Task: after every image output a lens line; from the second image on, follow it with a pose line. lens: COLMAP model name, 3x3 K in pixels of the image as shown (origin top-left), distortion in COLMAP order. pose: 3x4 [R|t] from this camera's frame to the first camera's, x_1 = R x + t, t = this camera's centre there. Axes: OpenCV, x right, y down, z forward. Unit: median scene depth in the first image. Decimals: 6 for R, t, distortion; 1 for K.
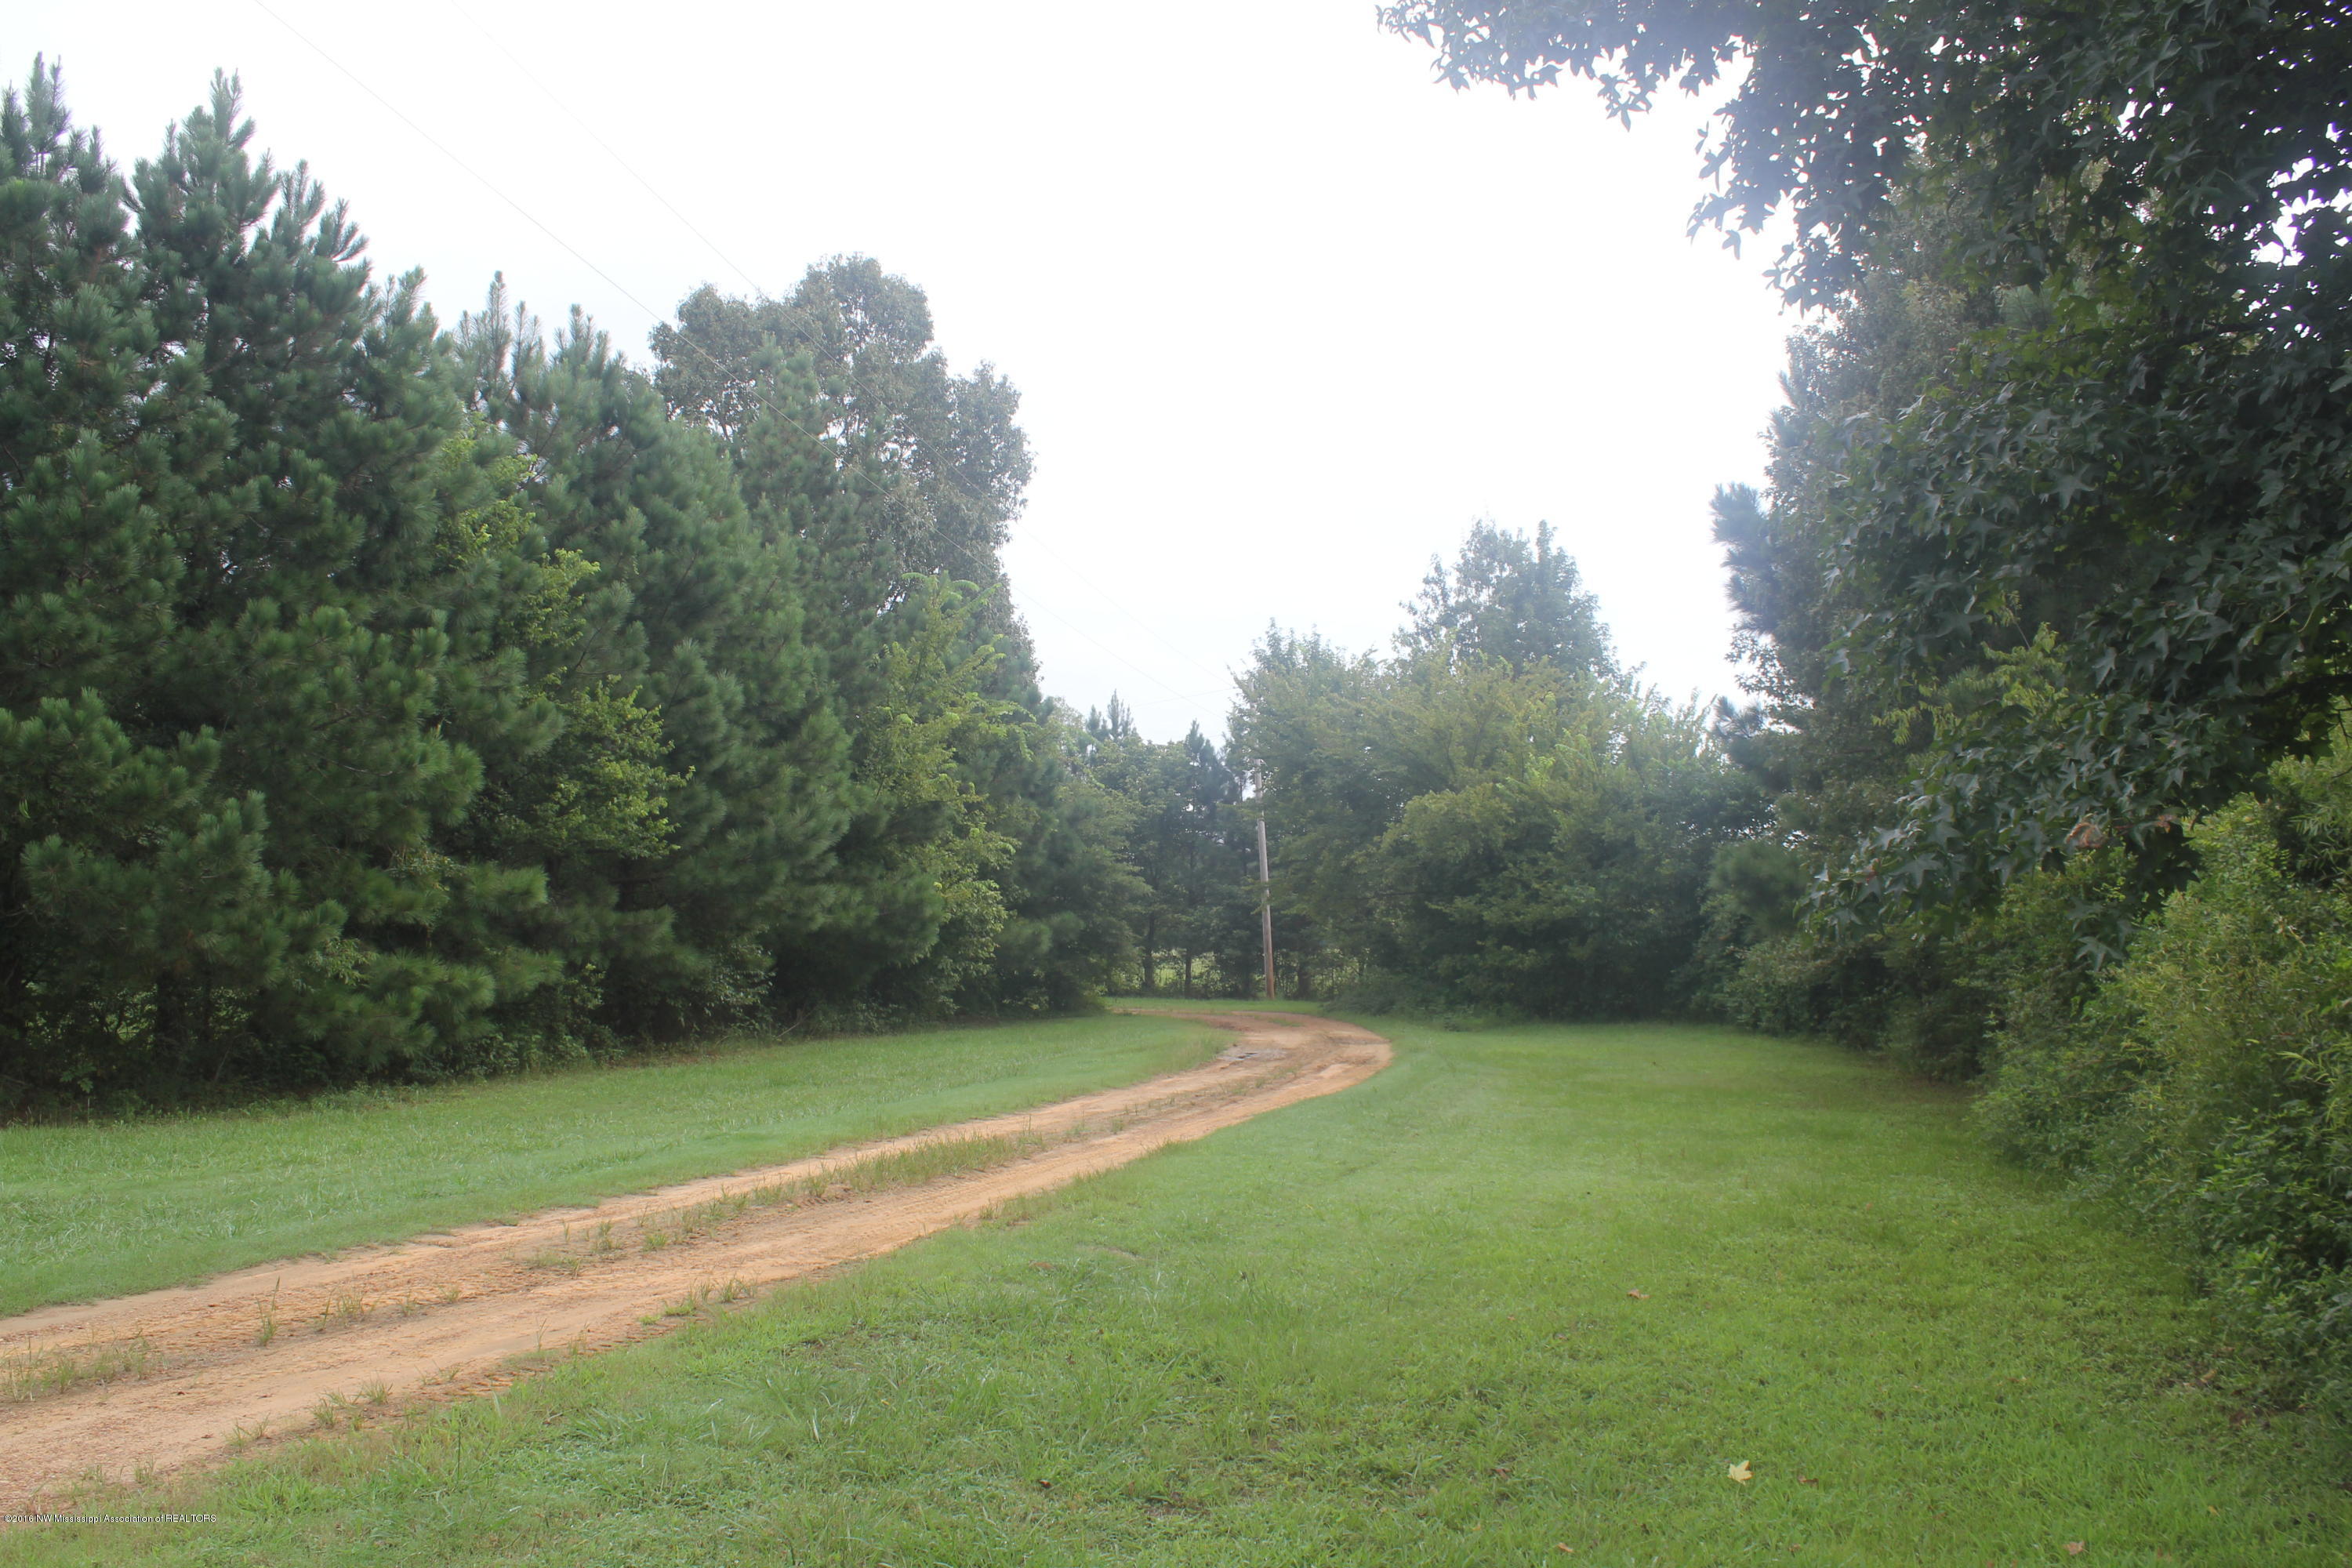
lens RADIAL K [[1963.6, 0, 1180.2], [0, 1963.6, 812.2], [0, 0, 1]] dist [-0.166440, 0.151113]
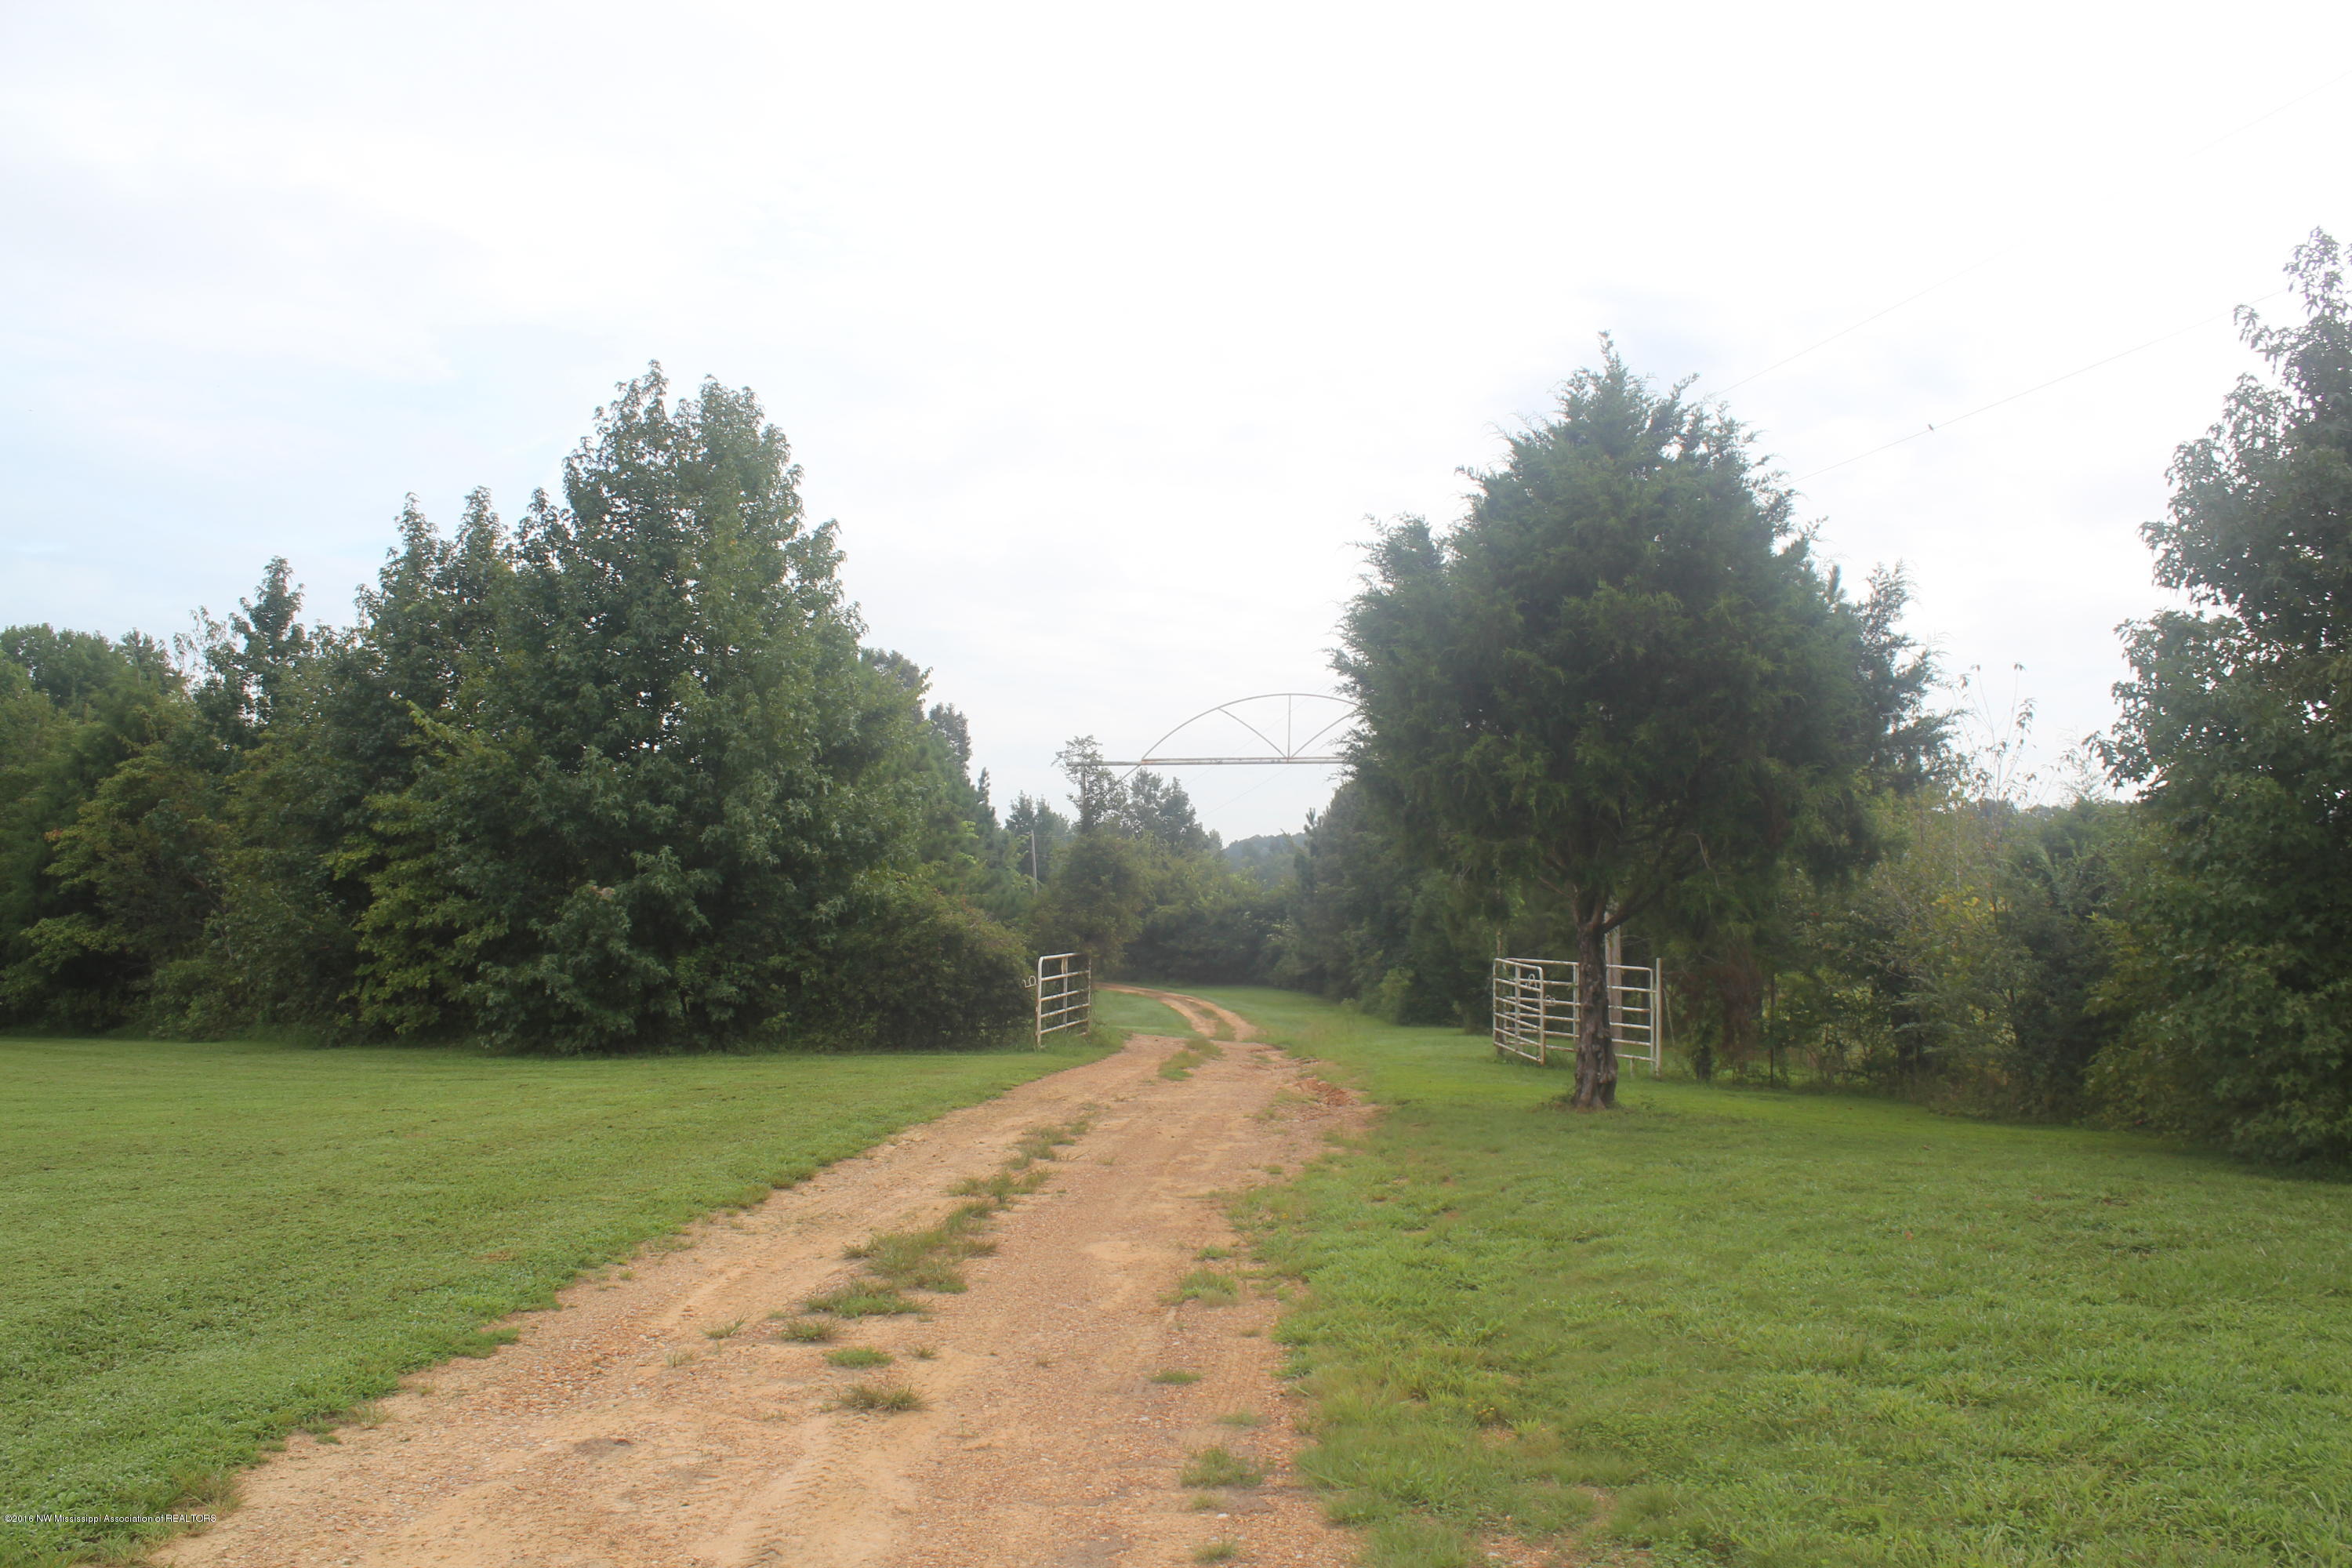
lens RADIAL K [[1963.6, 0, 1180.2], [0, 1963.6, 812.2], [0, 0, 1]] dist [-0.166440, 0.151113]
pose [[0.943695, 0.015077, 0.330473, -0.803305], [-0.025438, 0.999310, 0.027049, -0.224186], [-0.329837, -0.033933, 0.943428, -1.718040]]
